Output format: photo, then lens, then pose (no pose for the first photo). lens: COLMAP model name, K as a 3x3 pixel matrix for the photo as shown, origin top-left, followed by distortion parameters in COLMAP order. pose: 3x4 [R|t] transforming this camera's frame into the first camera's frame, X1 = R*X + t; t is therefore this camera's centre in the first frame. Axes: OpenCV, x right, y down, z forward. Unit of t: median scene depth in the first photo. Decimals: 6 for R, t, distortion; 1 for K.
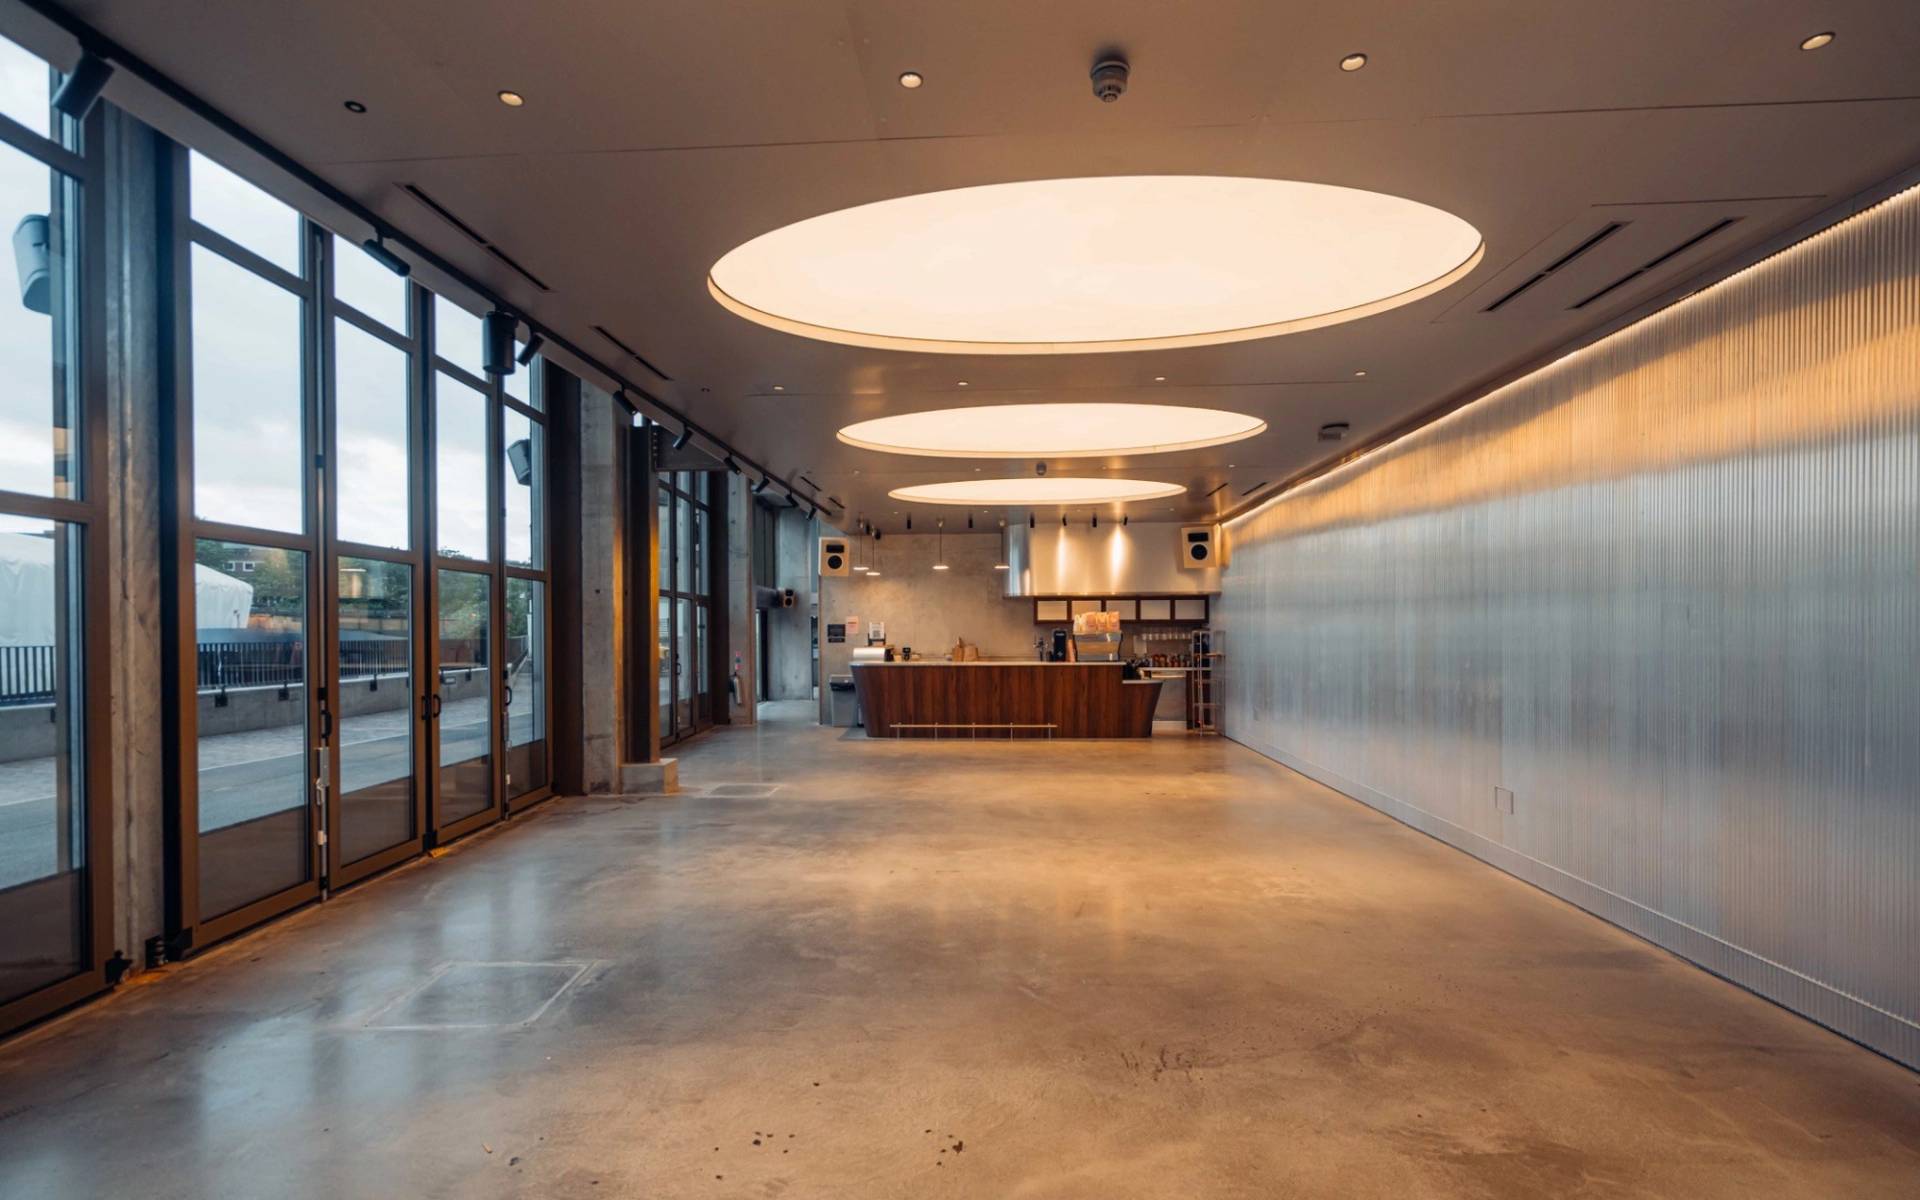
lens RADIAL K [[880.2, 0, 964.9], [0, 880.2, 635.8], [0, 0, 1]] dist [-0.001359, 0.000635]
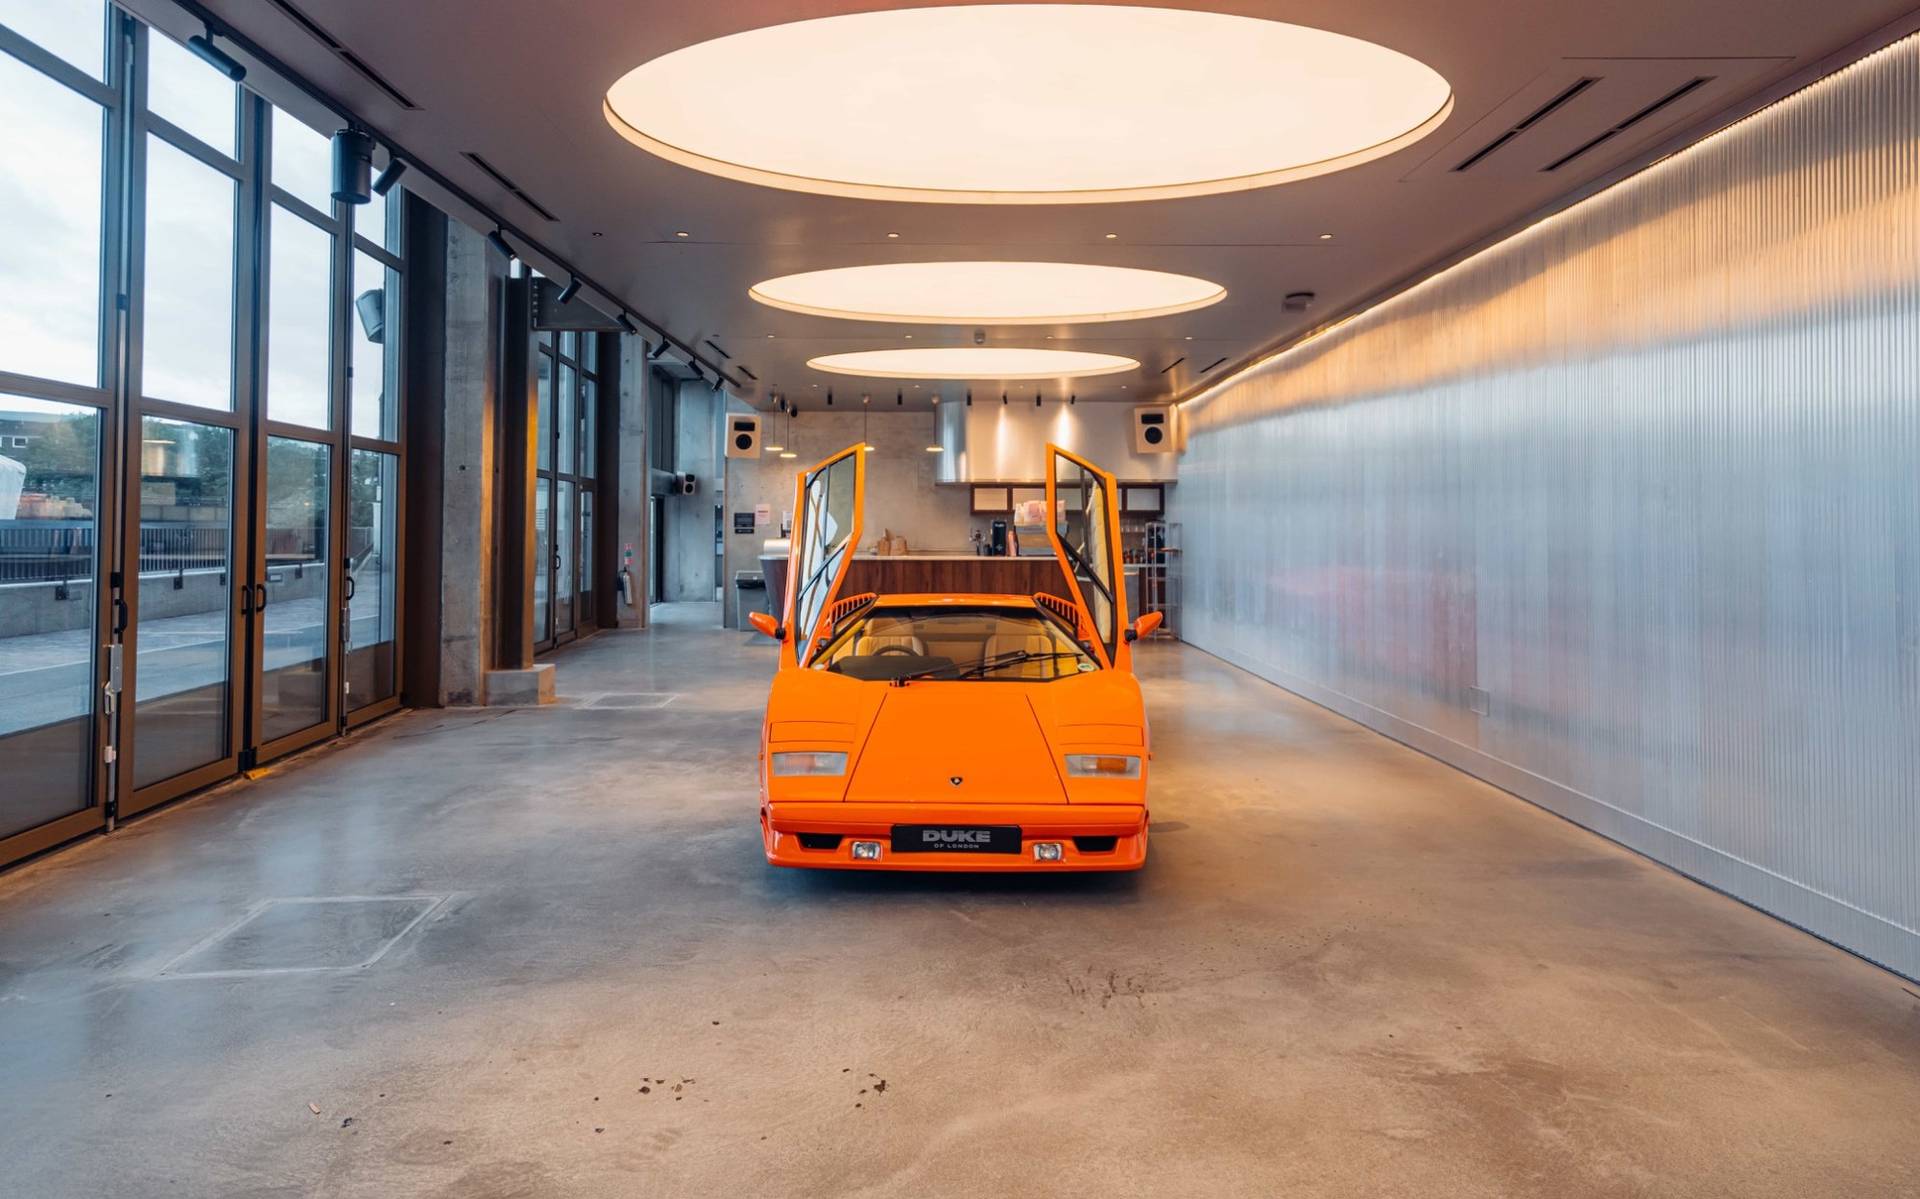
lens RADIAL K [[996.8, 0, 967.9], [0, 996.8, 504.1], [0, 0, 1]] dist [0.005099, 0.000190]
pose [[0.997083, 0.009546, 0.075724, -0.000560], [-0.007295, 0.999525, -0.029941, 0.010502], [-0.075974, 0.029302, 0.996679, -0.003454]]
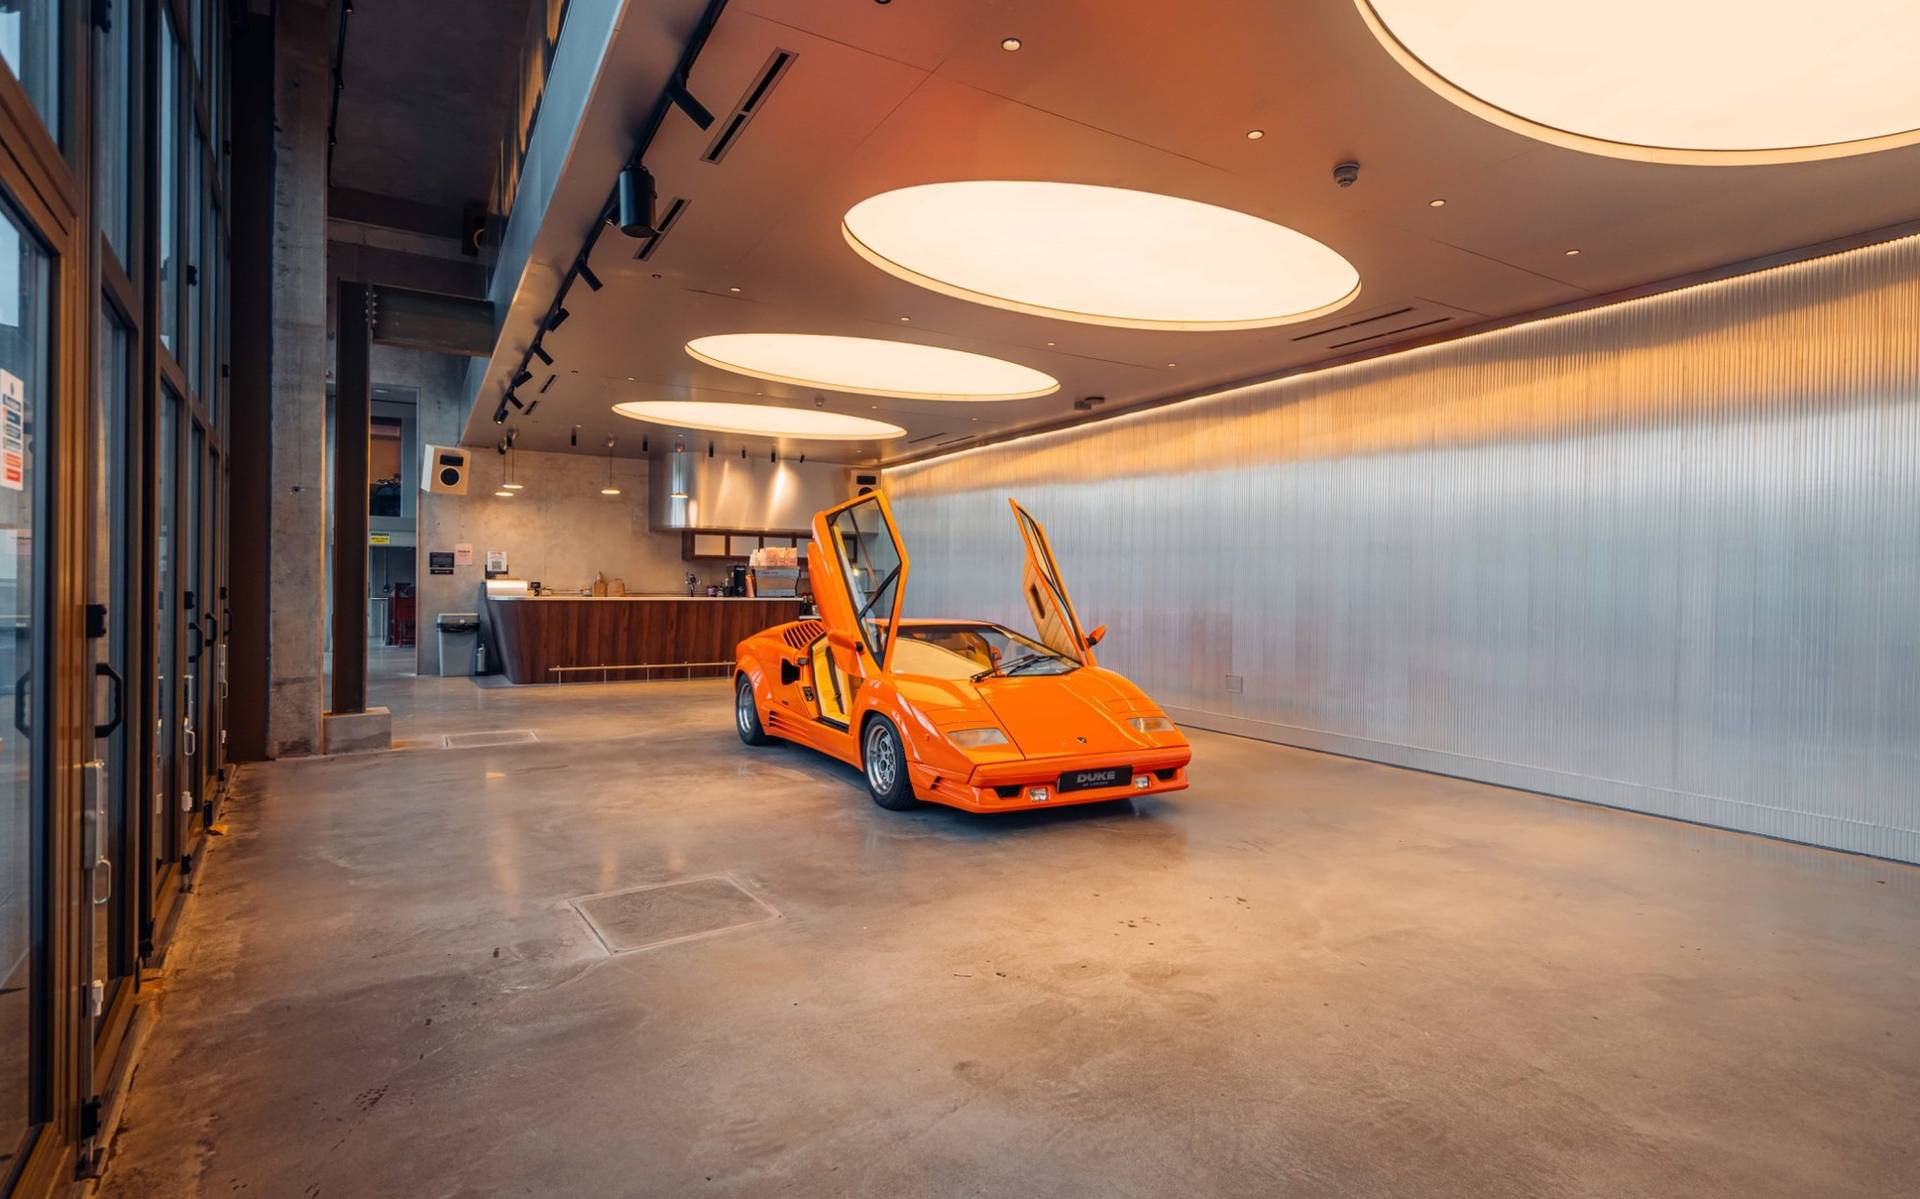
lens RADIAL K [[935.4, 0, 960.0], [0, 935.4, 599.5], [0, 0, 1]] dist [-0.000212, -0.000277]
pose [[0.825782, 0.006055, 0.563957, -0.396919], [-0.011680, 0.999912, 0.006367, 0.032669], [-0.563869, -0.011845, 0.825779, 0.010555]]
